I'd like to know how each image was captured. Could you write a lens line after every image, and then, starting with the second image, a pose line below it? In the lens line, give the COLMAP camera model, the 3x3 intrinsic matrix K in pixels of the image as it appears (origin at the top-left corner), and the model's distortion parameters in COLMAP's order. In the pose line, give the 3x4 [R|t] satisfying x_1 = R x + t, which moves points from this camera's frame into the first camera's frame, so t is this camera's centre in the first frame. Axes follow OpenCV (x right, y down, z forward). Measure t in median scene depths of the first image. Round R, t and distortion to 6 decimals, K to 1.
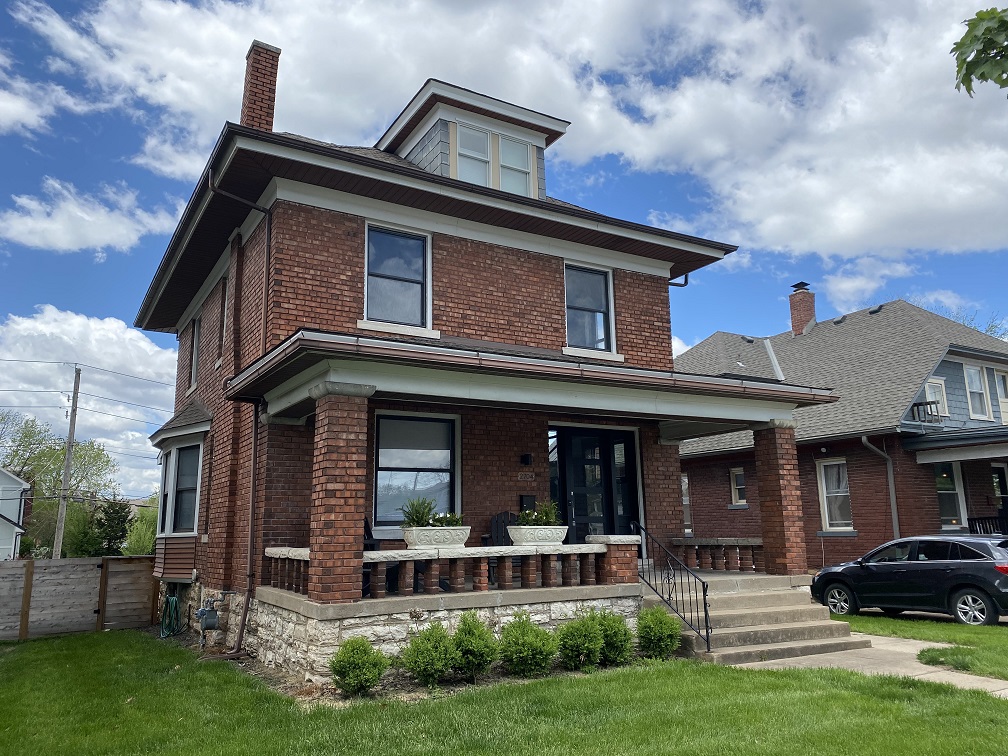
lens RADIAL K [[763.0, 0, 504.0], [0, 763.0, 378.0], [0, 0, 1]] dist [0.000199, -0.000015]
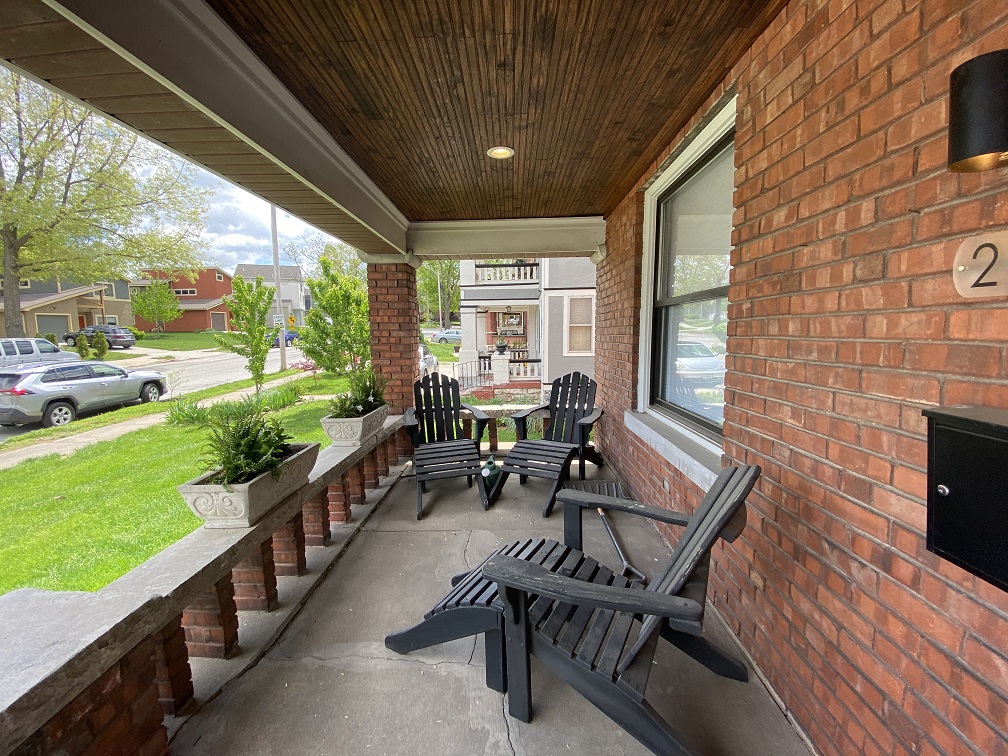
lens RADIAL K [[411.4, 0, 504.0], [0, 411.4, 378.0], [0, 0, 1]] dist [0.013145, -0.018053]
pose [[-0.529334, 0.116226, -0.840415, 0.125181], [0.184096, 0.982706, 0.019952, 0.133966], [0.828200, -0.144156, -0.541576, 0.988798]]
